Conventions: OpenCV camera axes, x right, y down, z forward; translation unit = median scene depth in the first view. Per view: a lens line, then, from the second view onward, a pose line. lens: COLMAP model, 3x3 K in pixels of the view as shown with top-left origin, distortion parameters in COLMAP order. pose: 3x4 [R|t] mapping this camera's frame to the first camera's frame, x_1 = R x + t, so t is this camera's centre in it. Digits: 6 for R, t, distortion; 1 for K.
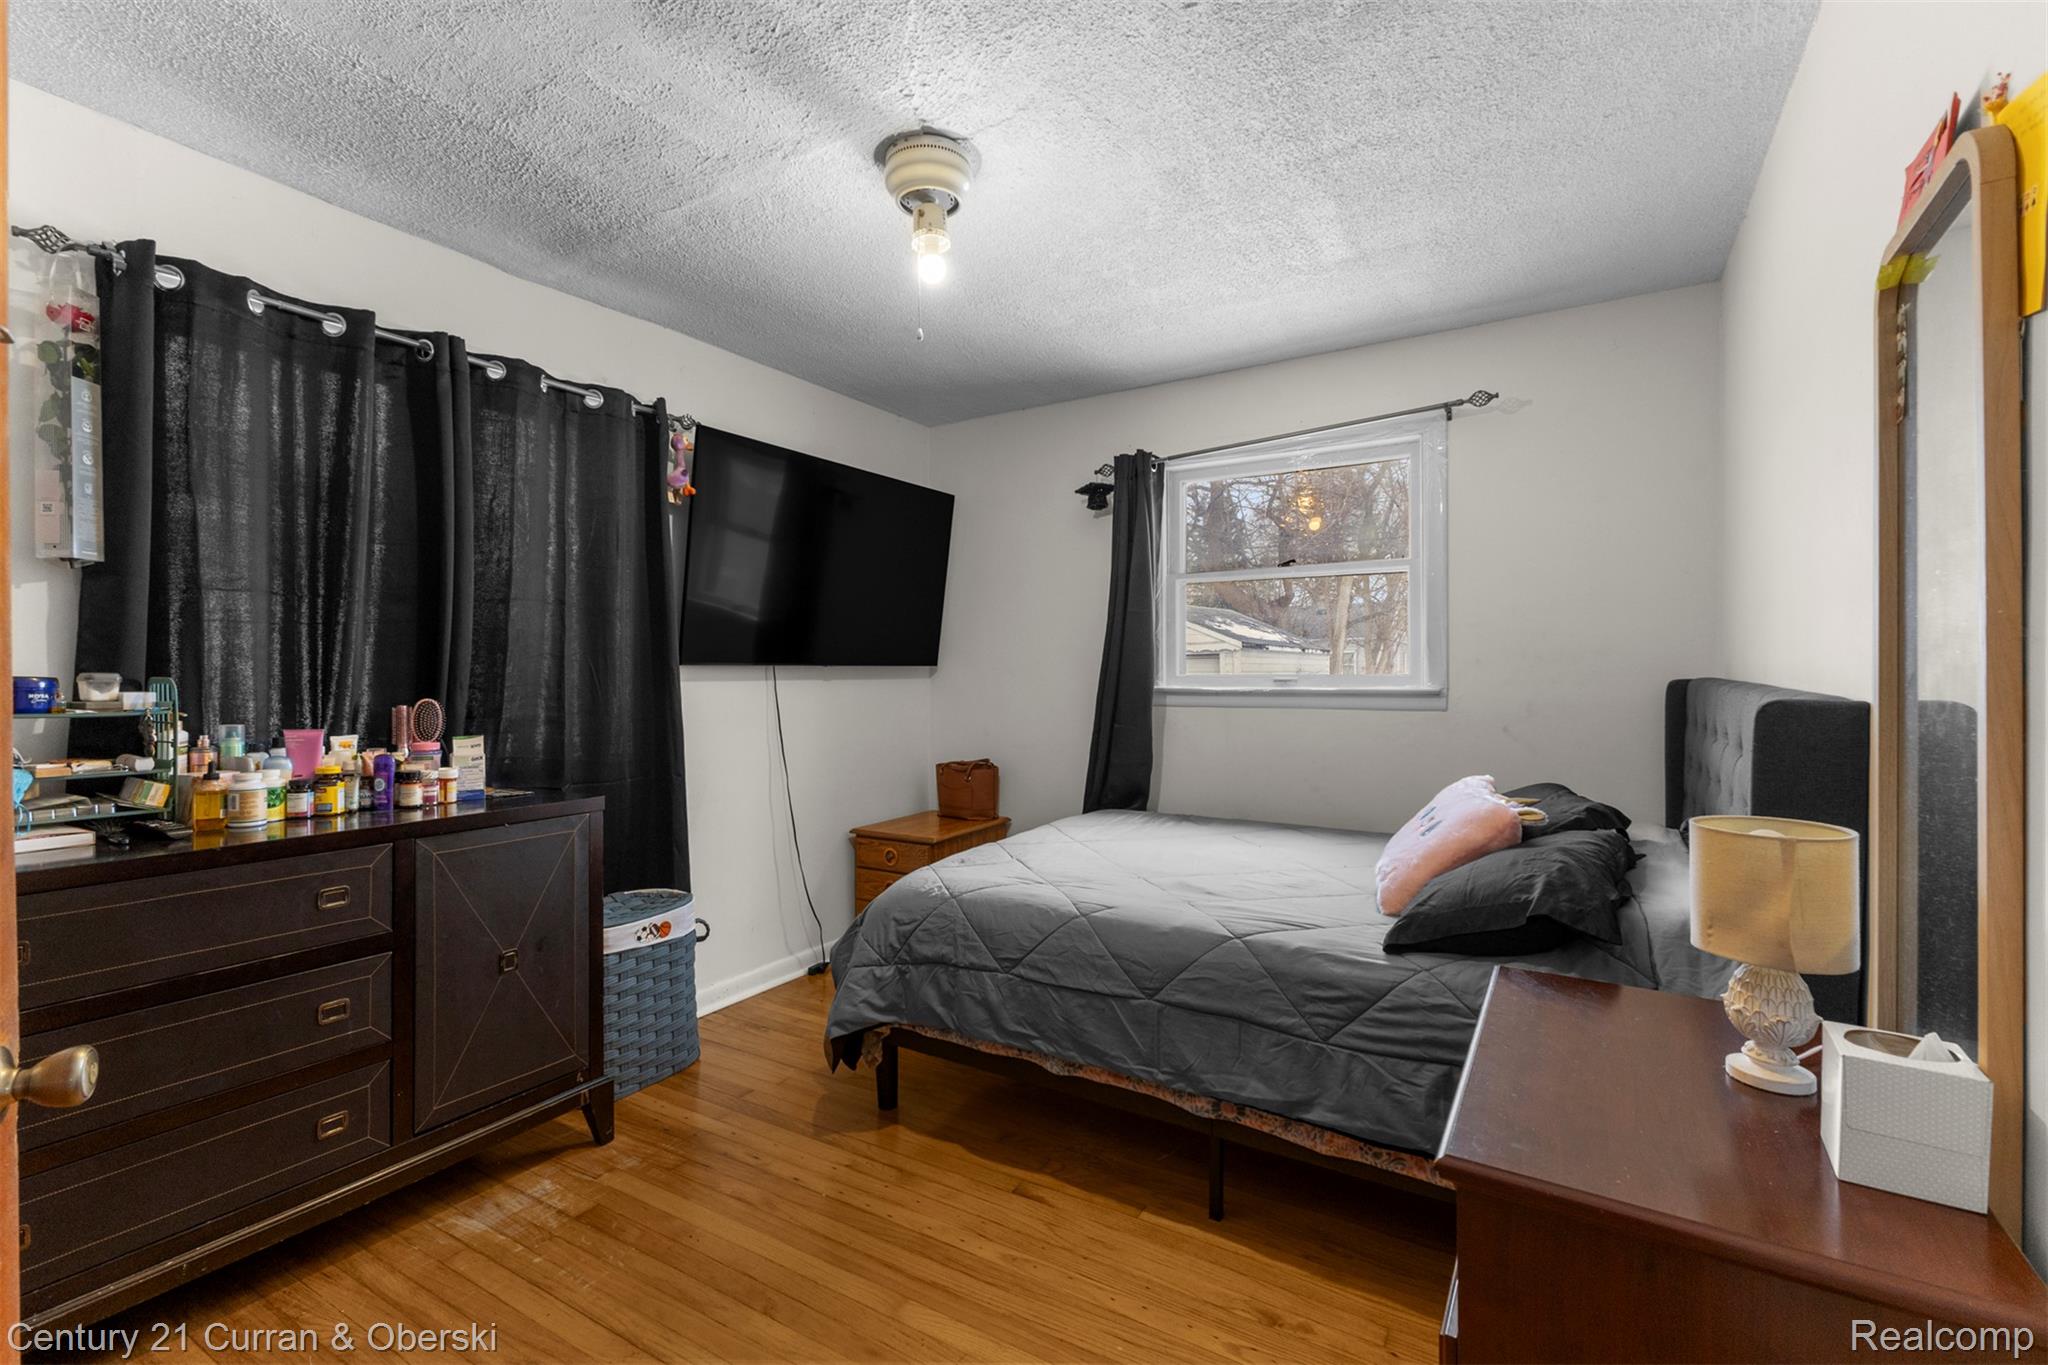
lens RADIAL K [[896.8, 0, 1018.3], [0, 896.8, 668.7], [0, 0, 1]] dist [0.008315, -0.001516]
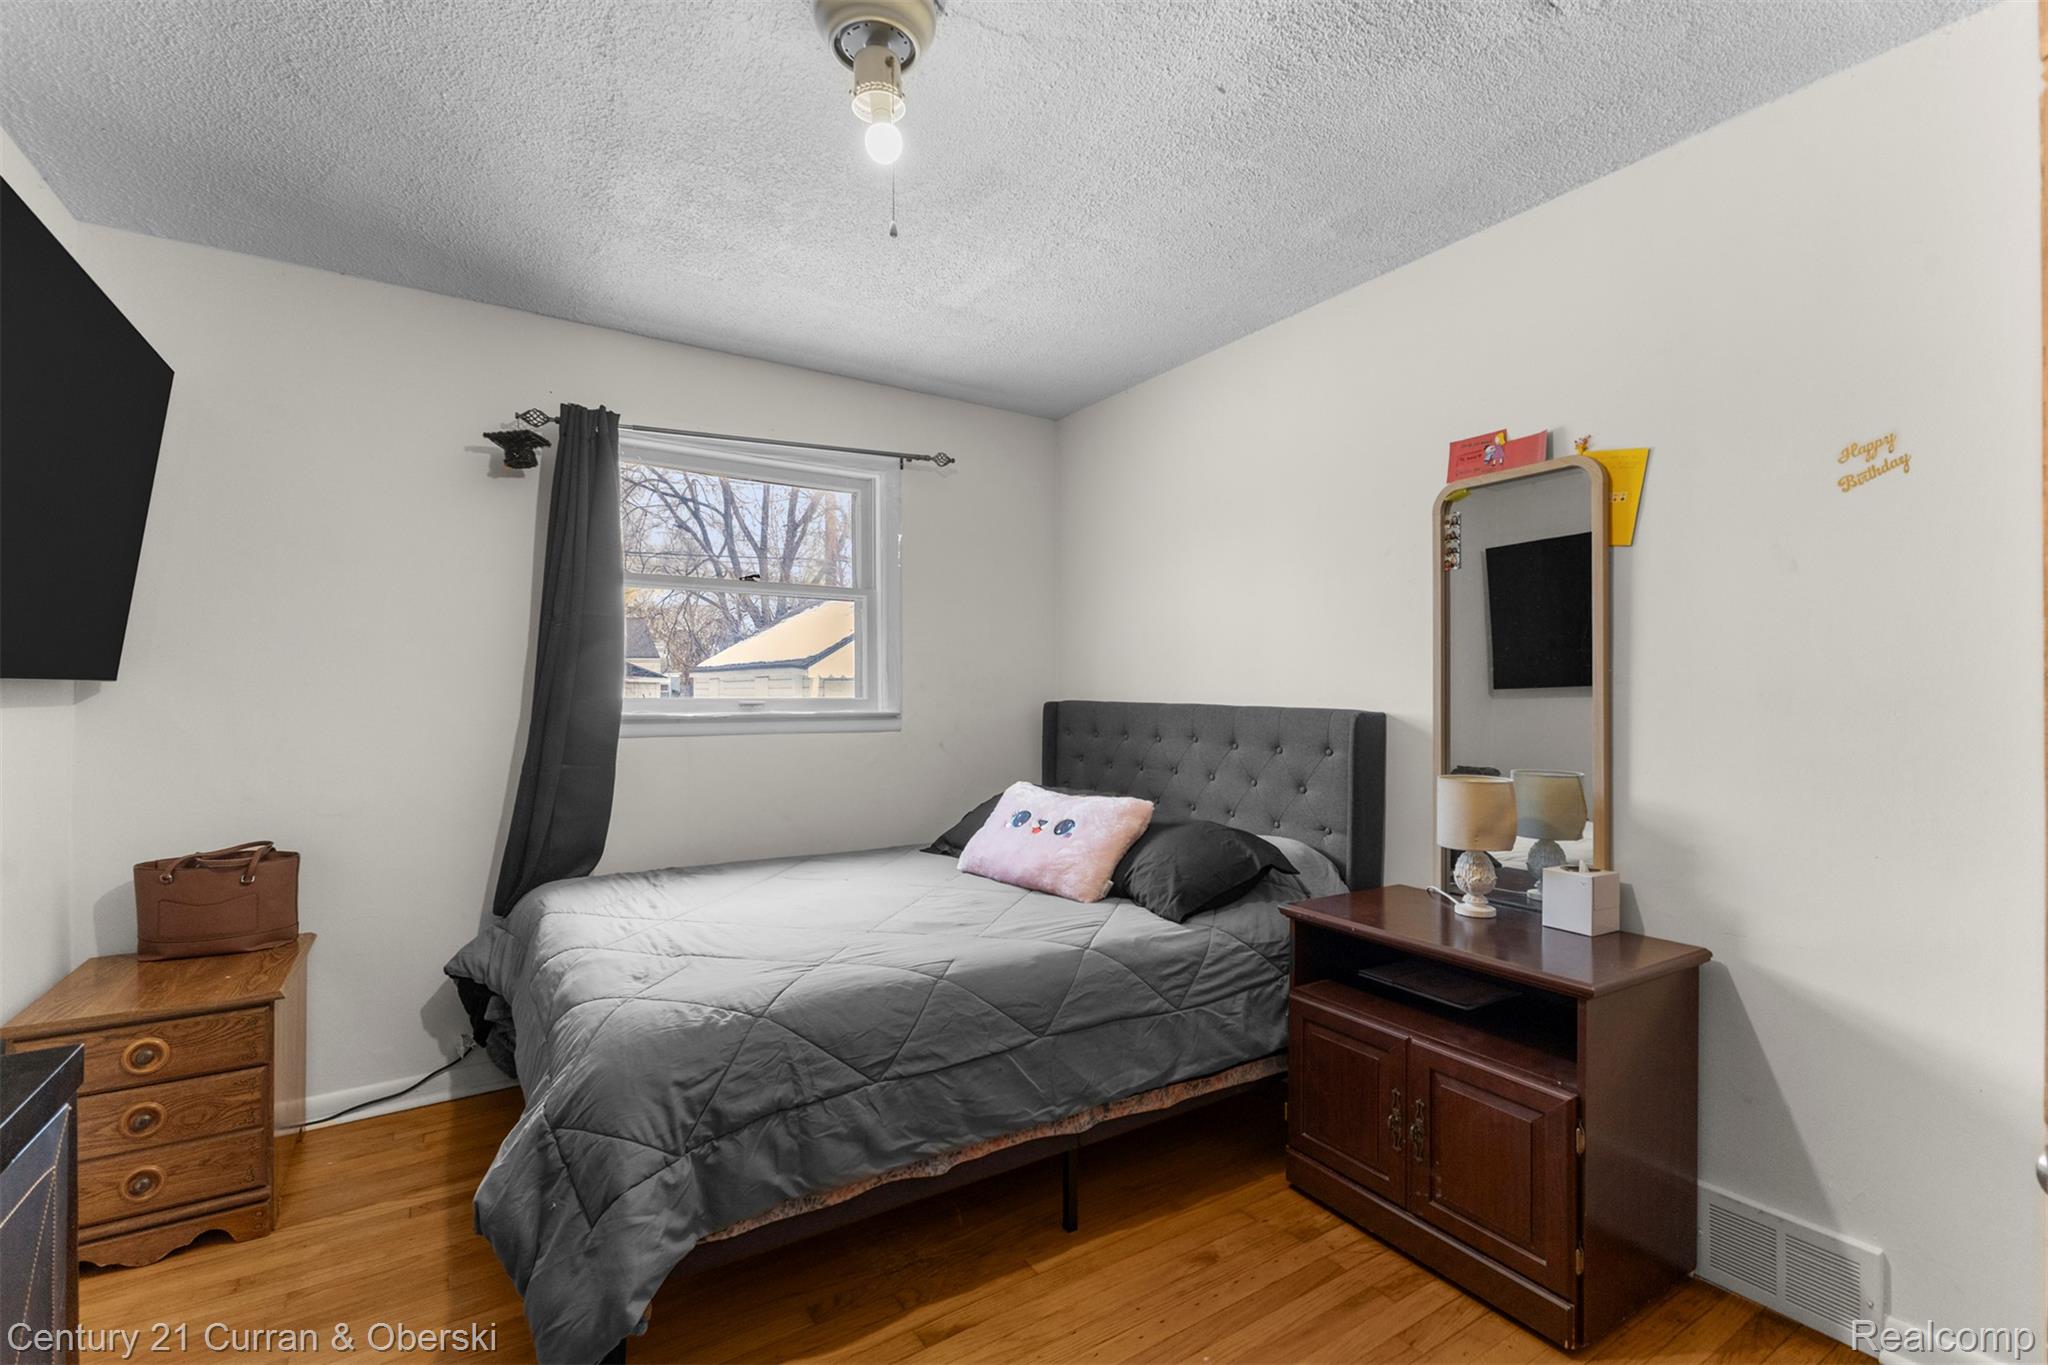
lens RADIAL K [[896.8, 0, 1015.6], [0, 896.8, 698.8], [0, 0, 1]] dist [0.008315, -0.001516]
pose [[0.434942, 0.000853, 0.900458, -0.659674], [-0.004448, 0.999989, 0.001202, 0.007440], [-0.900448, -0.004528, 0.434941, 0.557879]]
